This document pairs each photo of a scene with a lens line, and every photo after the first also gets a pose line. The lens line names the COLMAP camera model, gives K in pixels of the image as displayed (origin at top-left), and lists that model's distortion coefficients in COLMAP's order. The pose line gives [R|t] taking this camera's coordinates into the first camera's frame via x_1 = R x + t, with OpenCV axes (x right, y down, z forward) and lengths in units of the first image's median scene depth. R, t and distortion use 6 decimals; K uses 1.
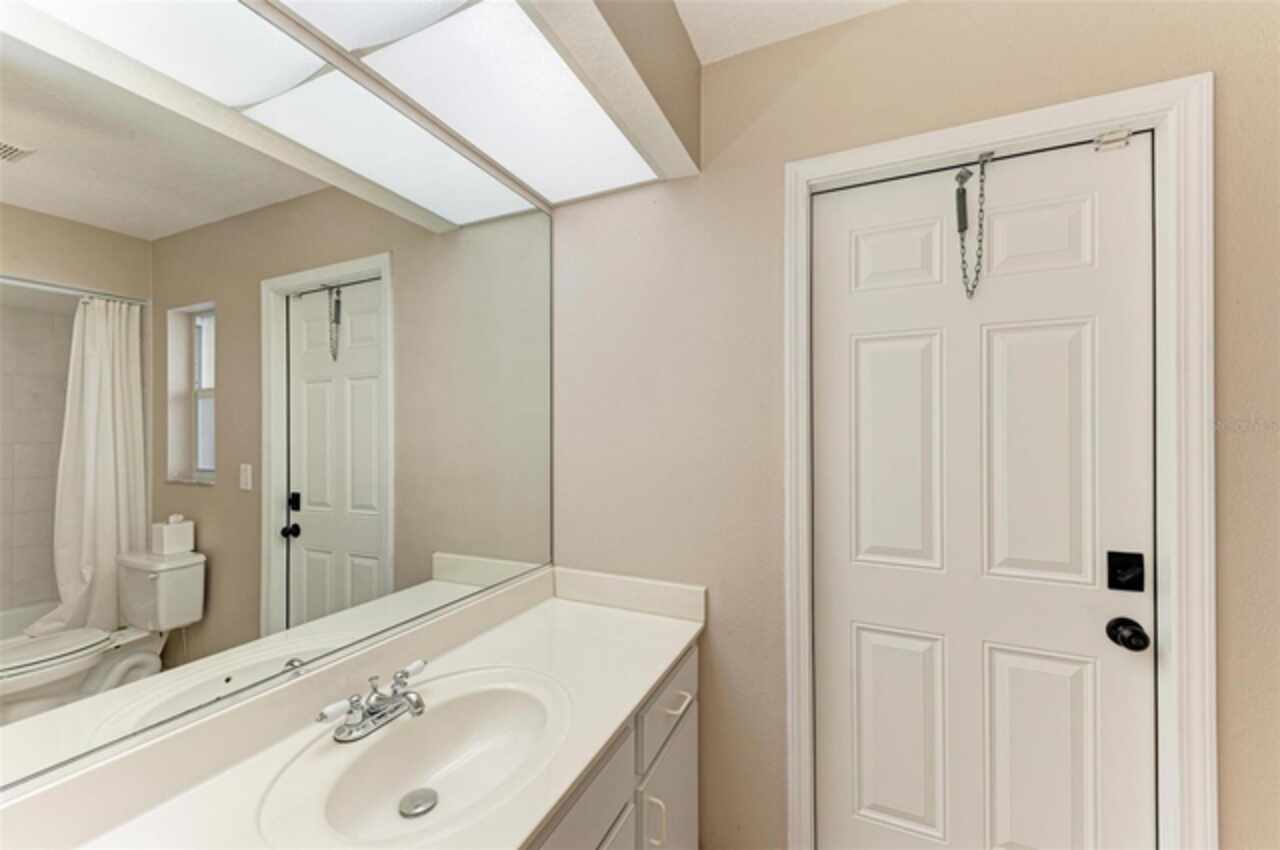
lens RADIAL K [[488.9, 0, 641.3], [0, 488.9, 428.4], [0, 0, 1]] dist [0.008612, -0.001138]
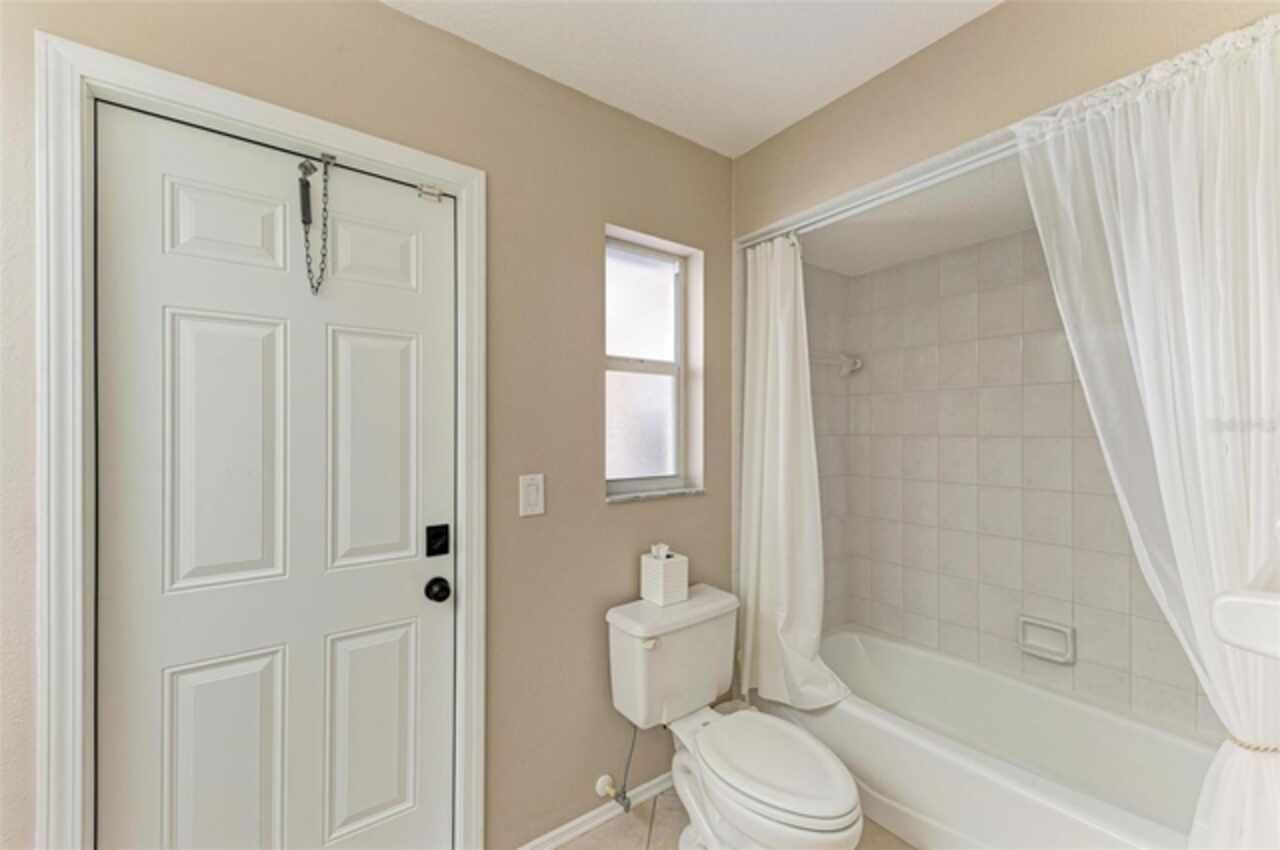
lens RADIAL K [[488.9, 0, 637.3], [0, 488.9, 428.4], [0, 0, 1]] dist [0.008612, -0.001138]
pose [[0.508896, 0.003386, 0.860821, 0.150113], [-0.007615, 0.999971, 0.000569, -0.000251], [-0.860794, -0.006845, 0.508907, -0.067407]]
